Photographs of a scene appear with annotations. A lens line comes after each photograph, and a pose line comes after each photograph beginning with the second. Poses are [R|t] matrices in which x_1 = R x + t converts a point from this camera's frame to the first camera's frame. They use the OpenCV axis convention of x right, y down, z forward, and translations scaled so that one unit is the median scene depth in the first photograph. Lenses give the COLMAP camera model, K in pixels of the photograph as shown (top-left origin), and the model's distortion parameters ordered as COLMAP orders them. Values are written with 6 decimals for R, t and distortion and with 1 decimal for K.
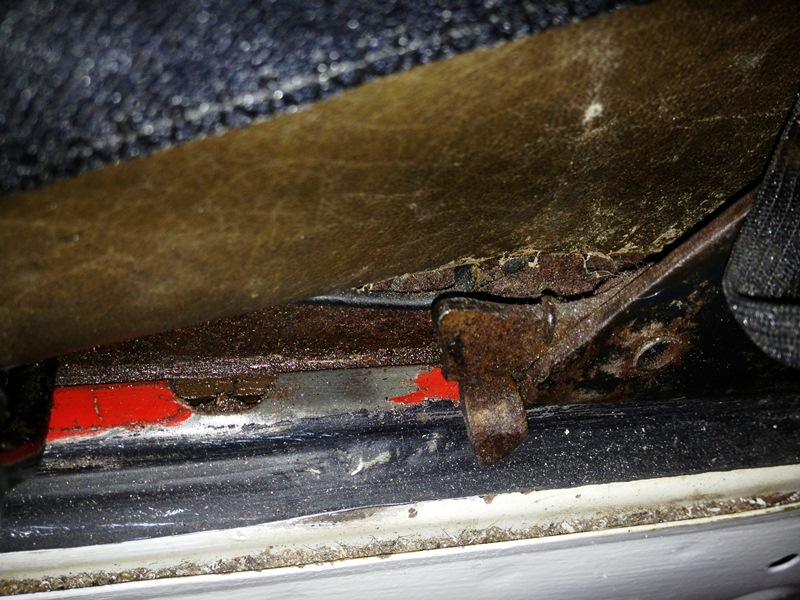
lens RADIAL K [[779.6, 0, 376.9], [0, 779.6, 299.8], [0, 0, 1]] dist [0.125684, -0.297722]
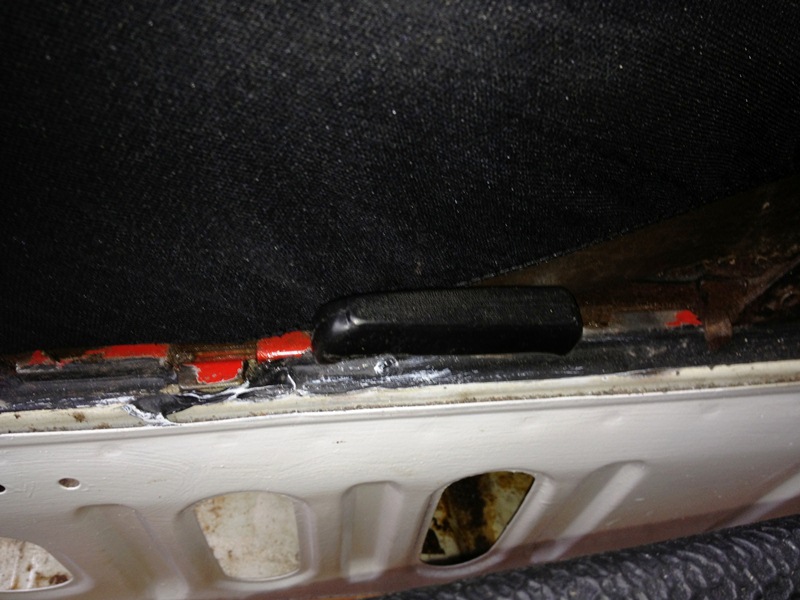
lens RADIAL K [[779.6, 0, 376.9], [0, 779.6, 299.8], [0, 0, 1]] dist [0.125684, -0.297722]
pose [[0.993424, -0.016742, -0.113260, -0.574384], [0.016593, 0.999860, -0.002263, 0.051841], [0.113282, 0.000368, 0.993563, -1.407309]]
